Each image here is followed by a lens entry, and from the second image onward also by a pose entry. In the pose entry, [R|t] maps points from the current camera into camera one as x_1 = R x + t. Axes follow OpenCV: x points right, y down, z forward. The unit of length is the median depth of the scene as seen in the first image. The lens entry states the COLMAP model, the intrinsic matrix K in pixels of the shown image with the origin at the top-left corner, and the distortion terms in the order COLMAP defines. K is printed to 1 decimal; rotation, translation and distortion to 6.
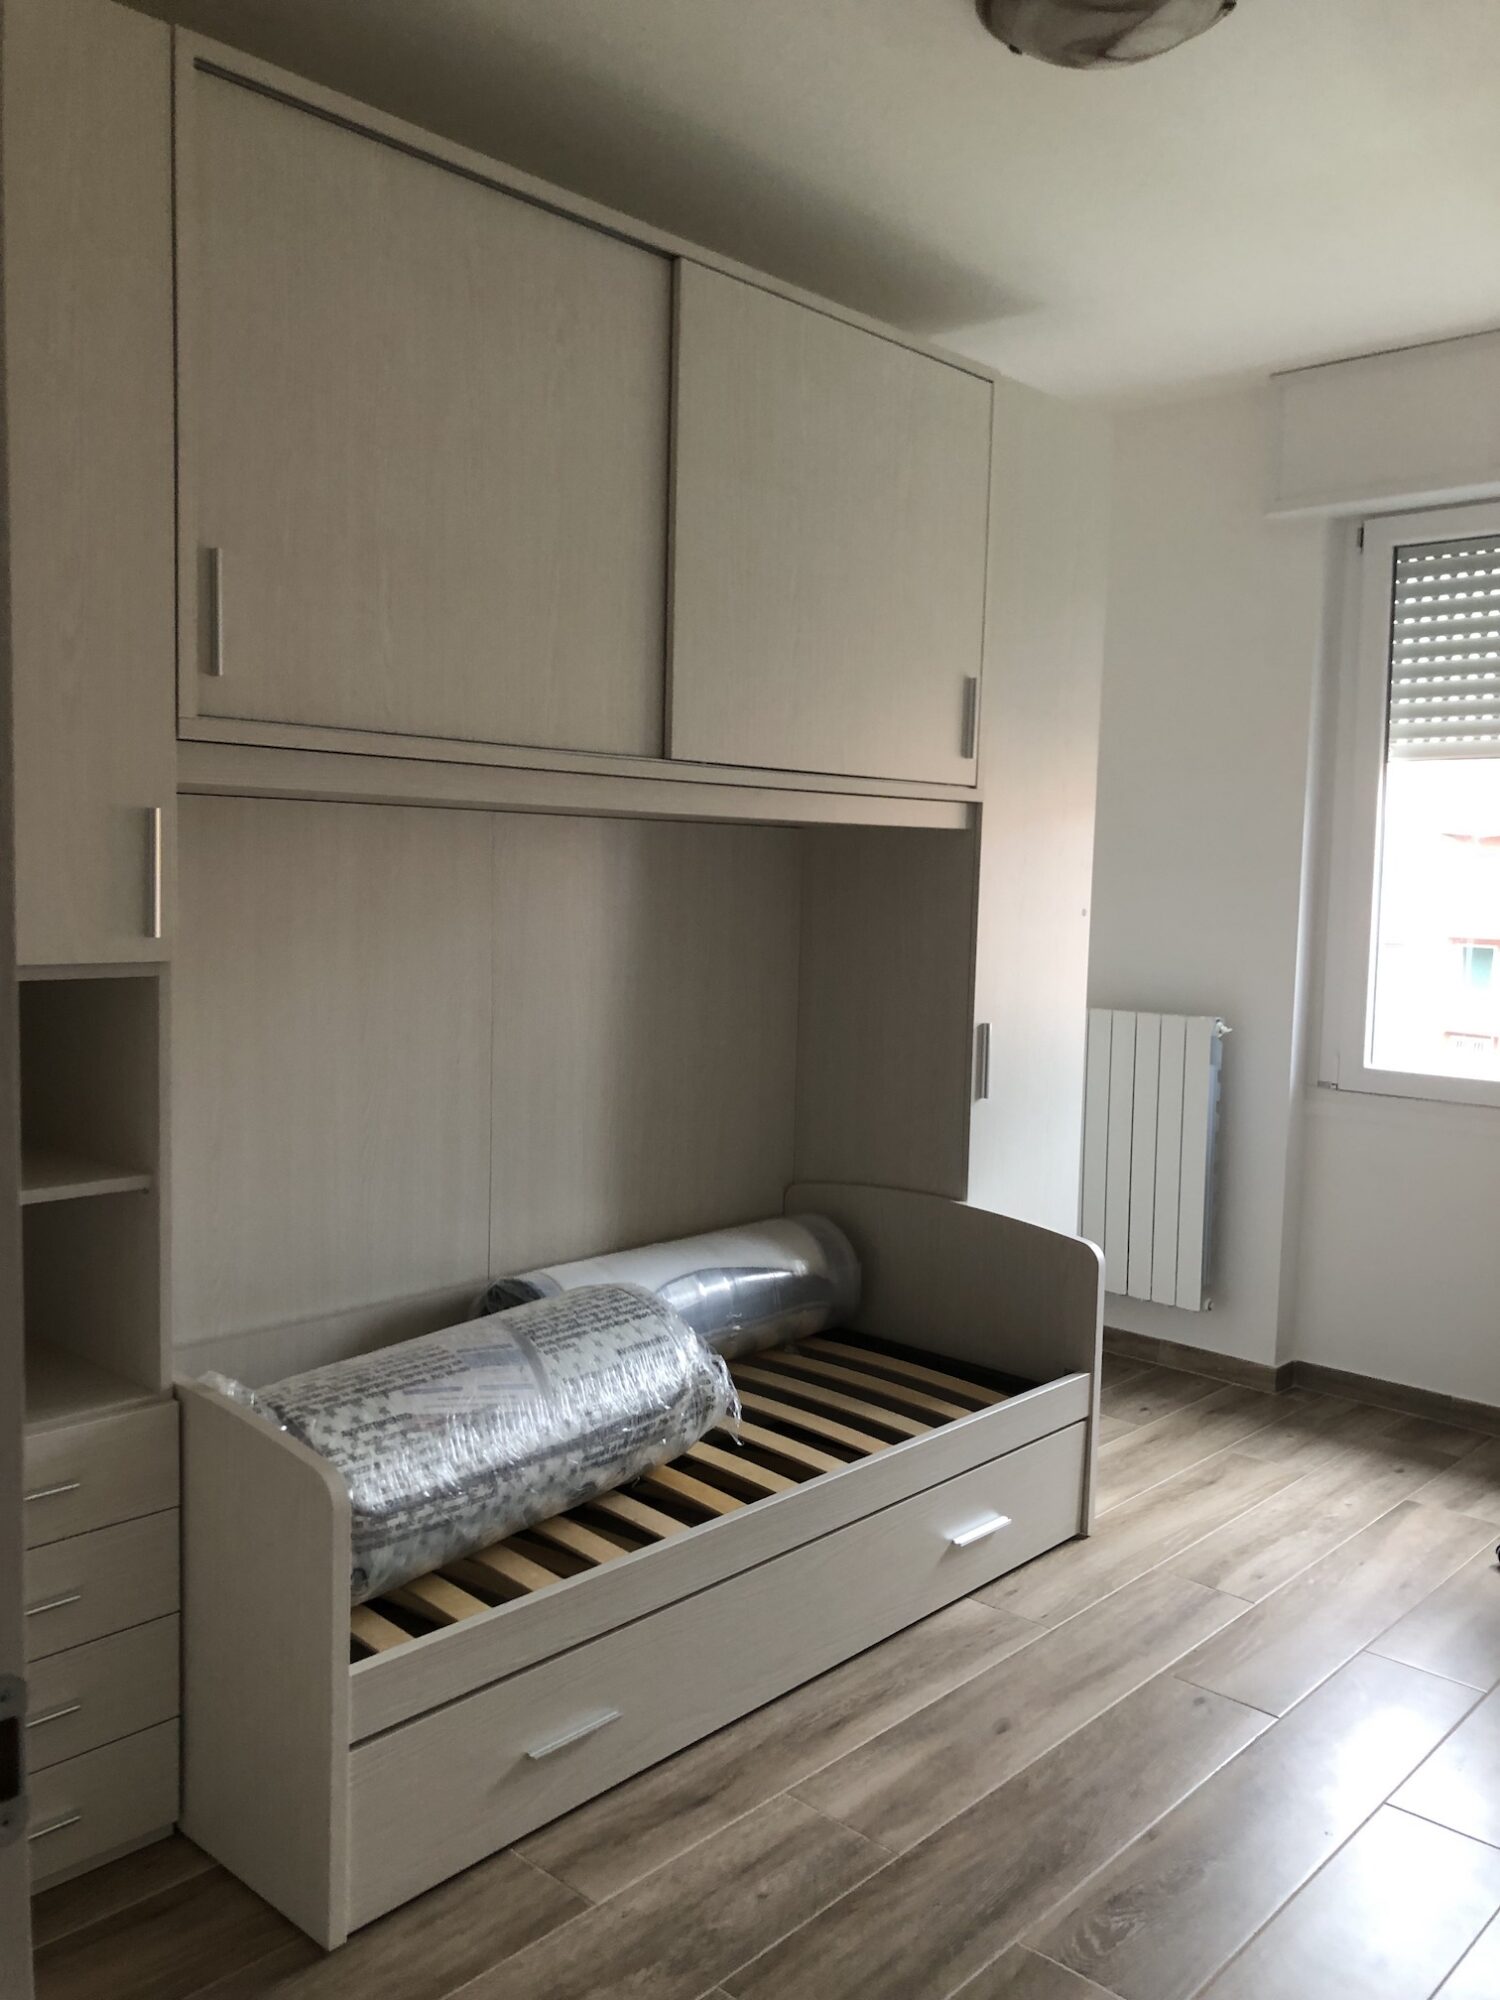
lens RADIAL K [[1579.0, 0, 685.5], [0, 1579.0, 973.8], [0, 0, 1]] dist [-0.015005, 0.012414]
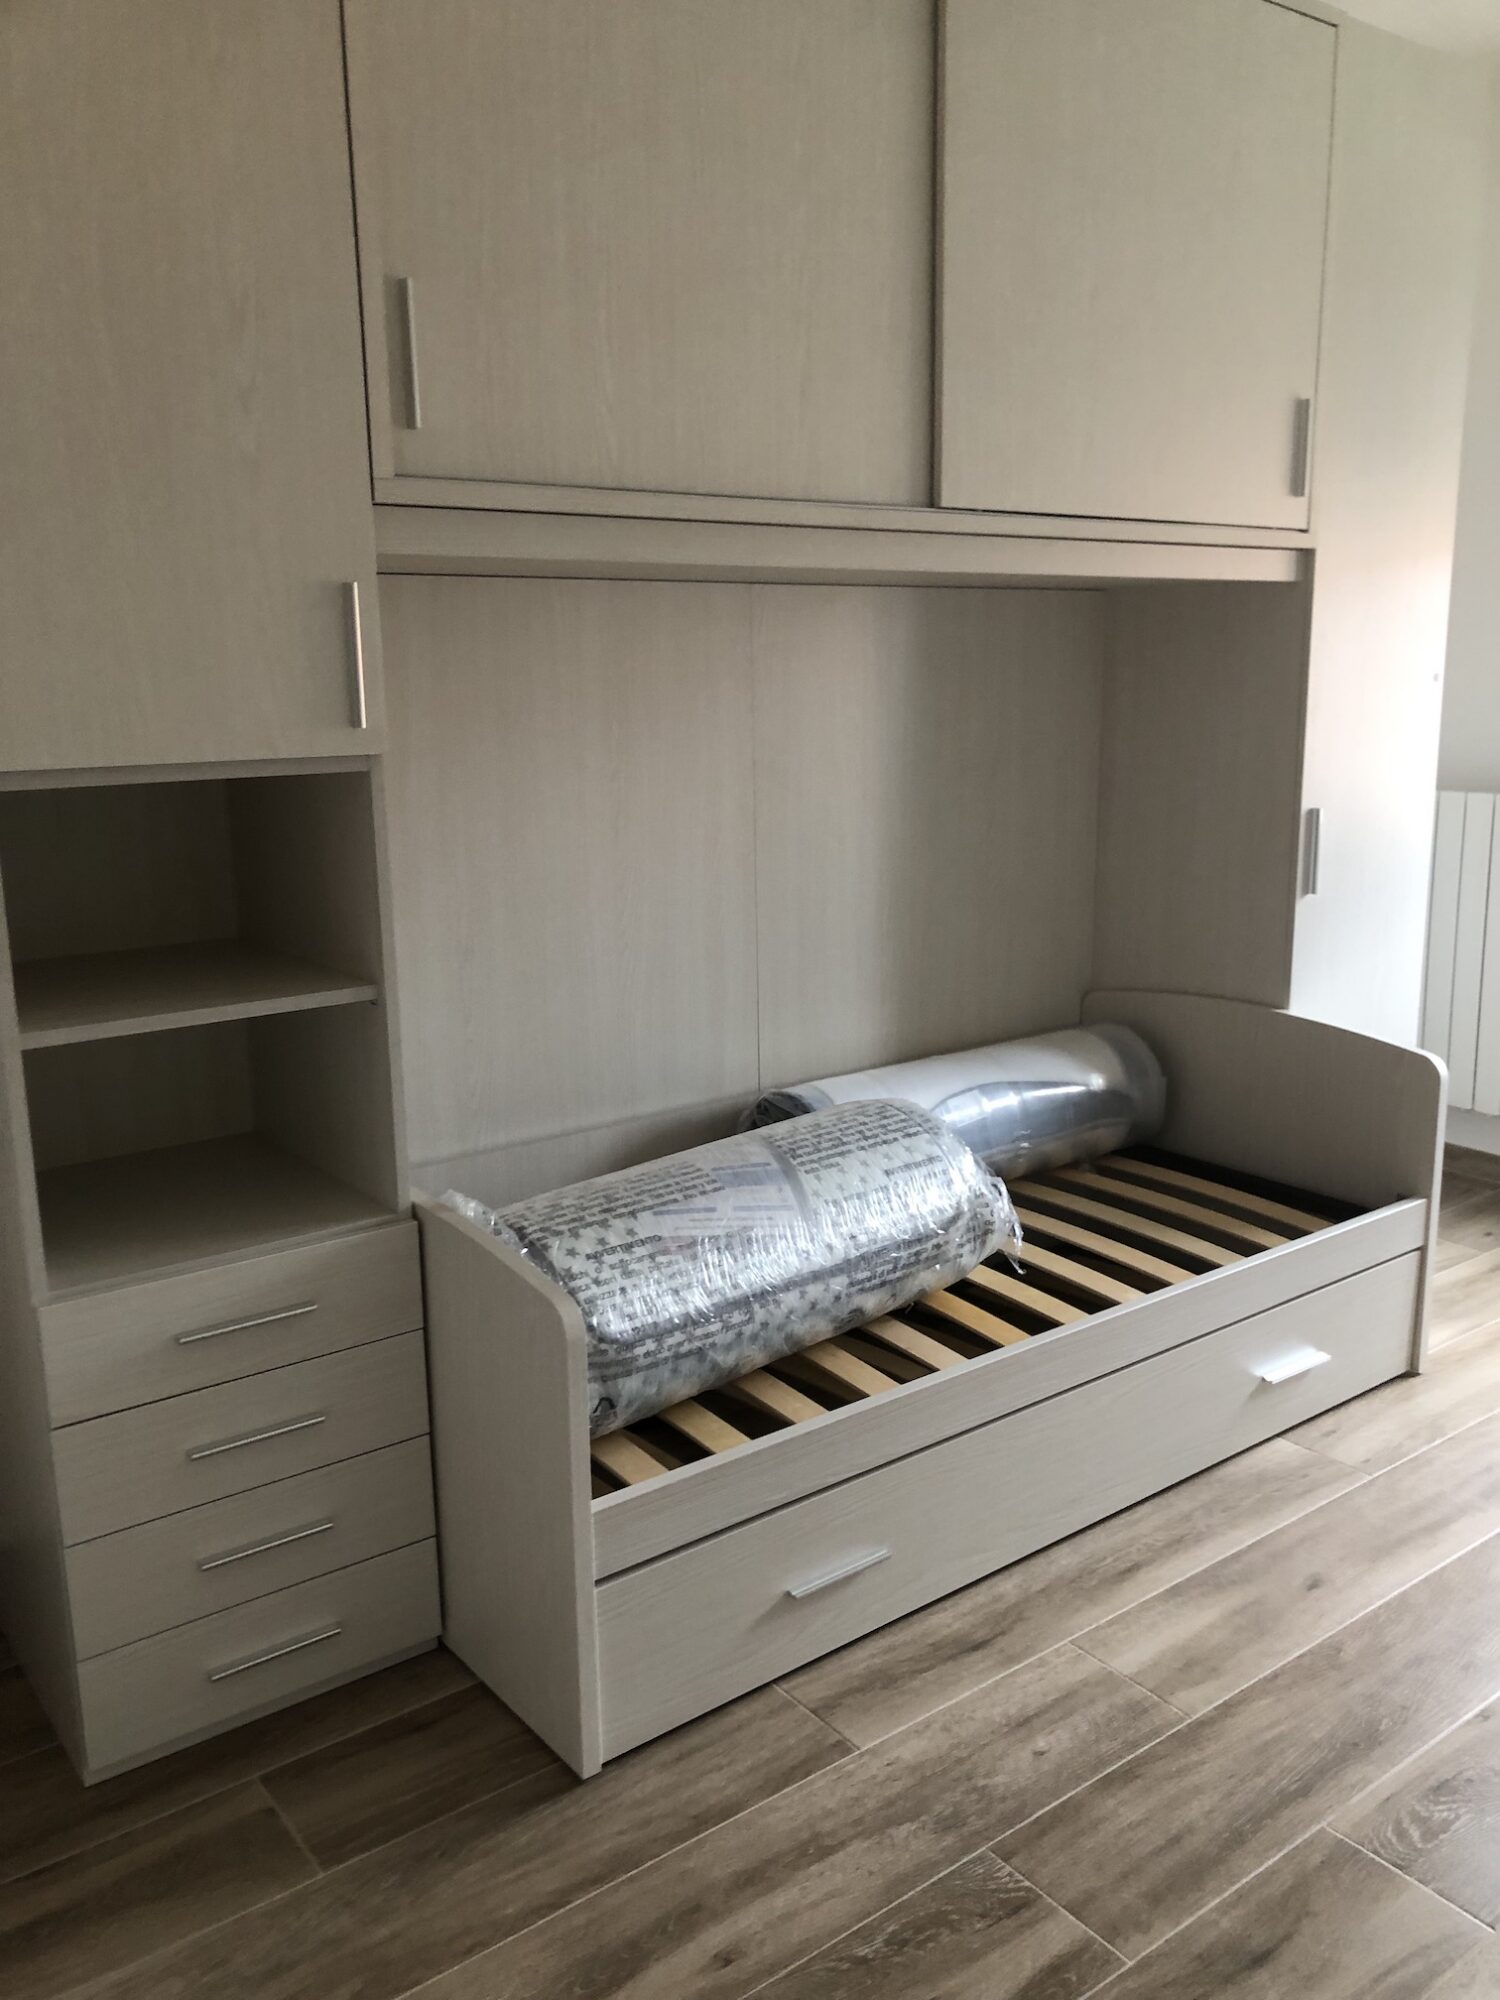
lens RADIAL K [[1600.4, 0, 750.0], [0, 1600.4, 1000.0], [0, 0, 1]] dist [0.081018, -0.153569]
pose [[0.988681, -0.003763, -0.149983, 0.021974], [0.024192, 0.990602, 0.134622, 0.012072], [0.148067, -0.136727, 0.979481, 0.089077]]
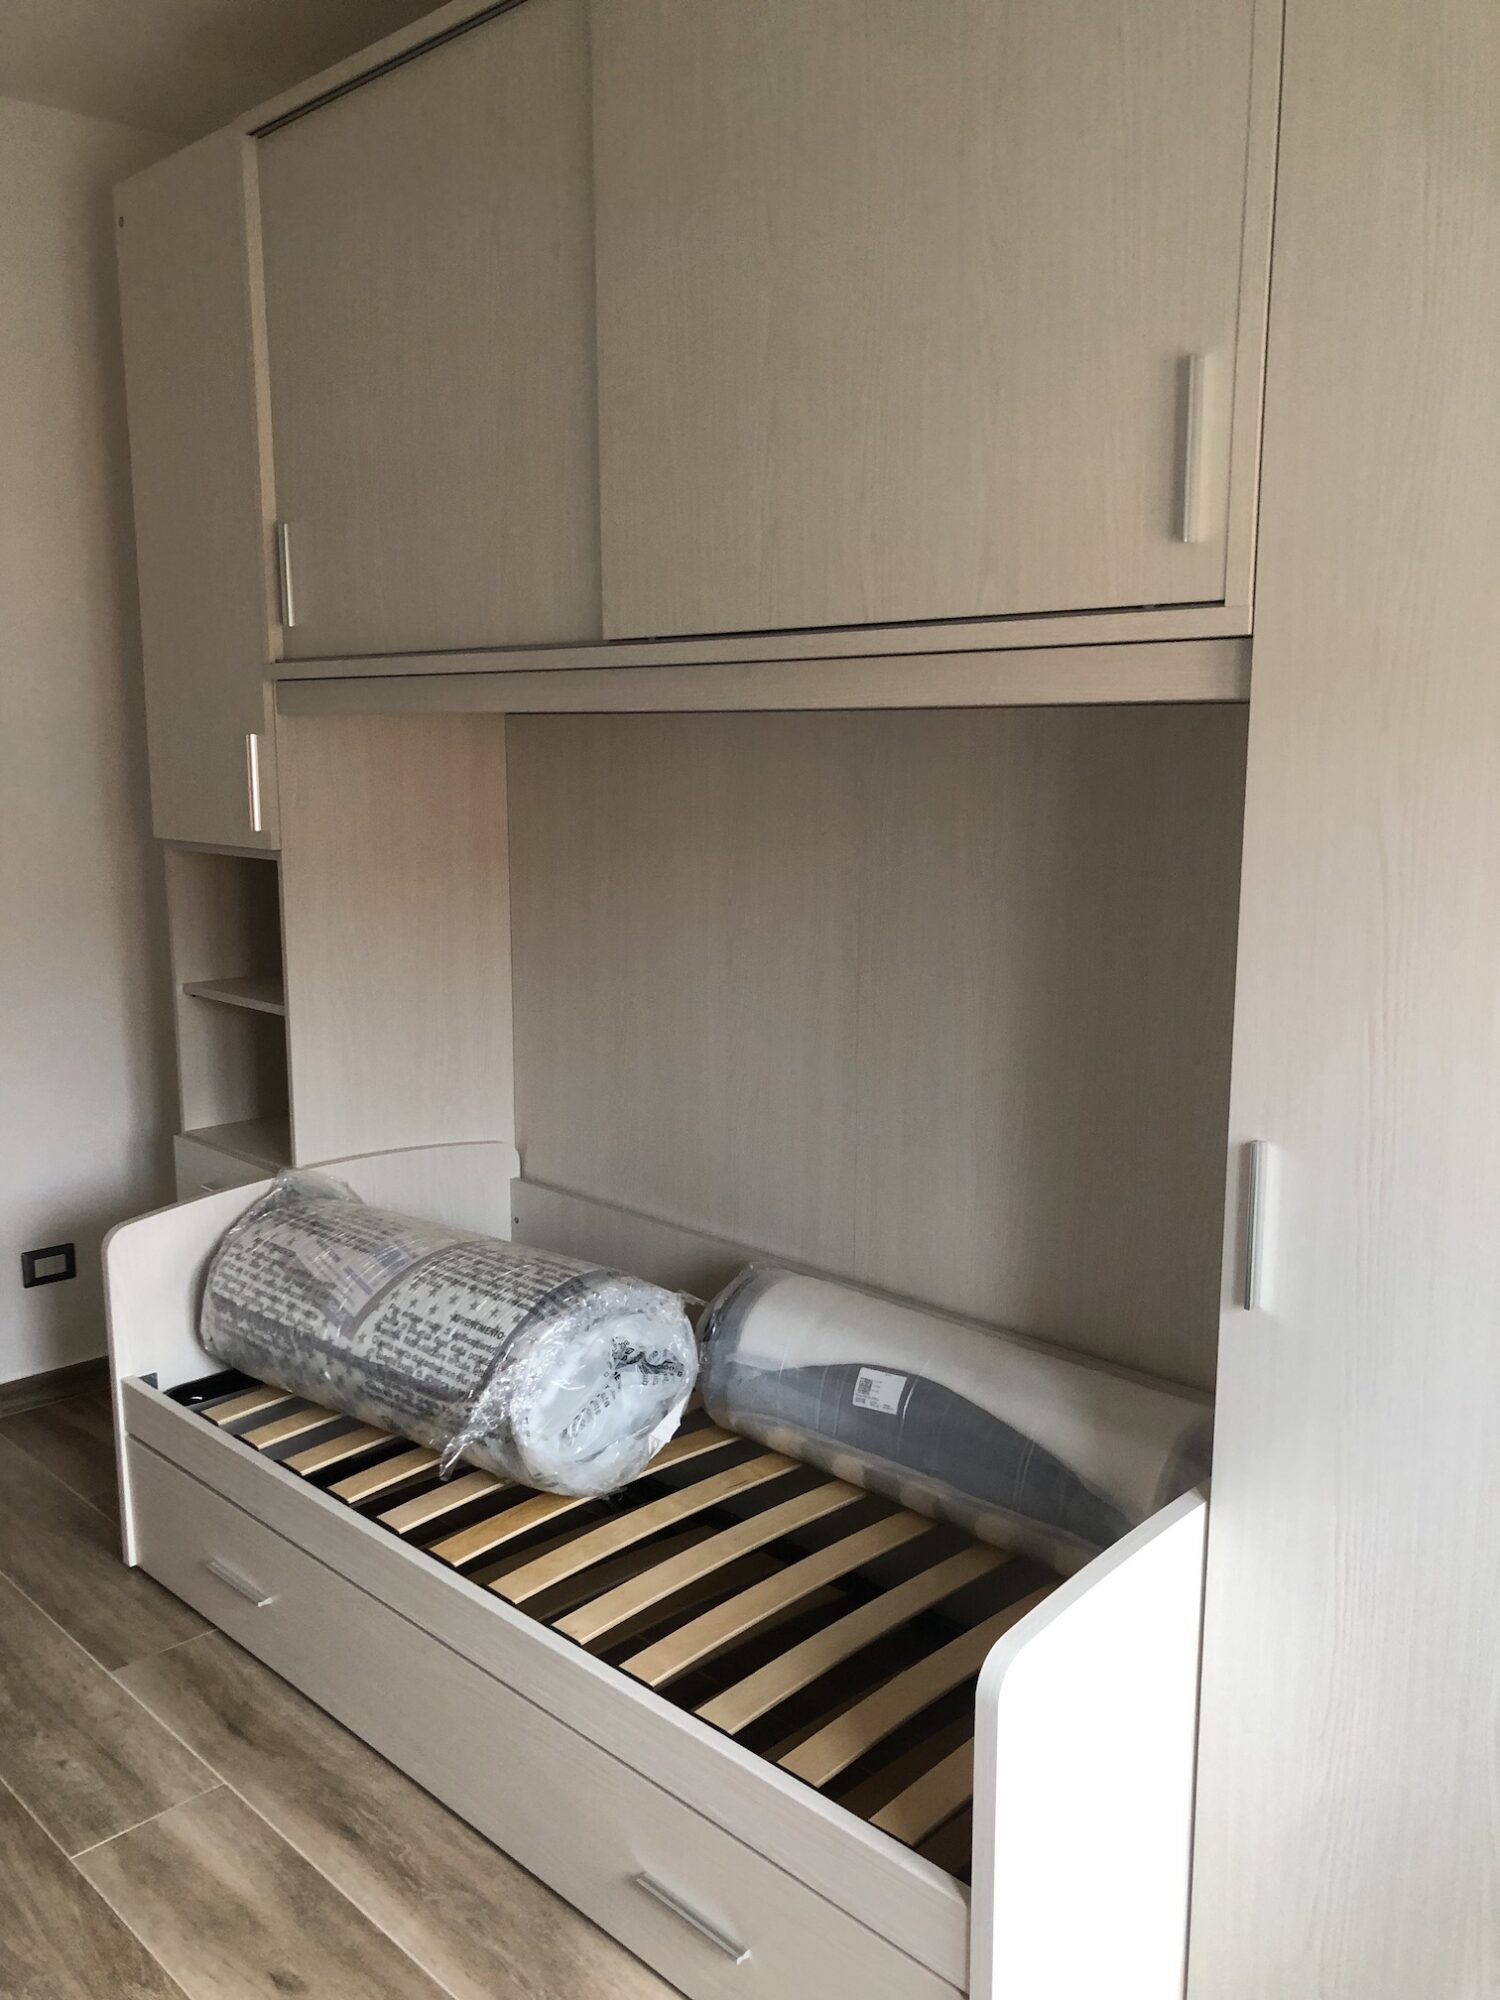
lens RADIAL K [[1568.8, 0, 750.0], [0, 1568.8, 1000.0], [0, 0, 1]] dist [0.006527, -0.002306]
pose [[0.013679, 0.152507, -0.988208, 0.915311], [-0.062698, 0.986486, 0.151374, -0.098033], [0.997939, 0.059888, 0.023056, 1.259020]]
